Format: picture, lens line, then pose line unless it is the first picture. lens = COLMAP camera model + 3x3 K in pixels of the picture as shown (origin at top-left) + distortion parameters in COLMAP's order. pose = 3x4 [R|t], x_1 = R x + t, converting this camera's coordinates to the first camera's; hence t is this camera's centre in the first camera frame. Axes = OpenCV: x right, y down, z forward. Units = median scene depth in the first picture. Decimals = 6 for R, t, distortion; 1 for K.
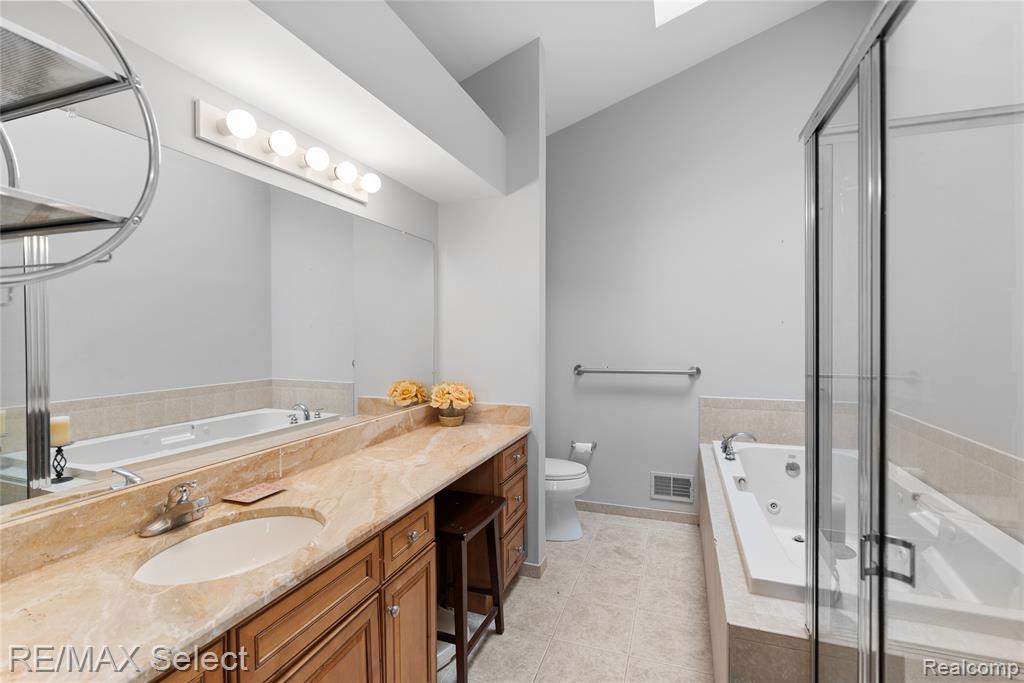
lens RADIAL K [[465.3, 0, 514.3], [0, 465.3, 338.6], [0, 0, 1]] dist [0.002086, 0.000700]
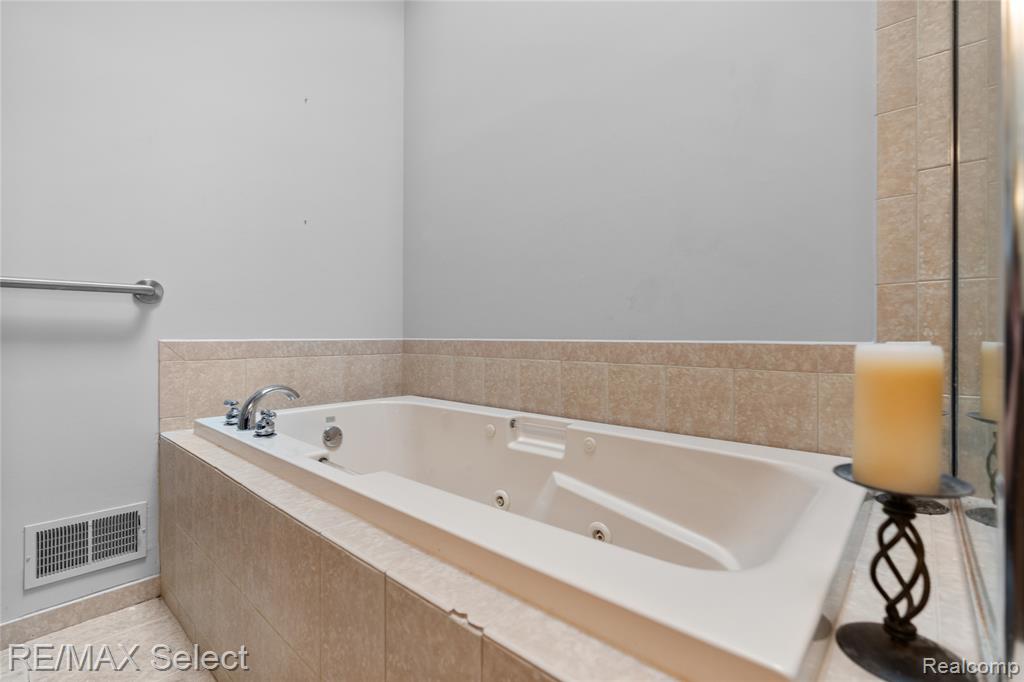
lens RADIAL K [[465.3, 0, 512.6], [0, 465.3, 342.5], [0, 0, 1]] dist [0.002086, 0.000700]
pose [[0.370252, 0.000279, 0.928931, 0.069474], [0.008404, 0.999958, -0.003650, 0.131128], [-0.928893, 0.009158, 0.370234, 0.454778]]
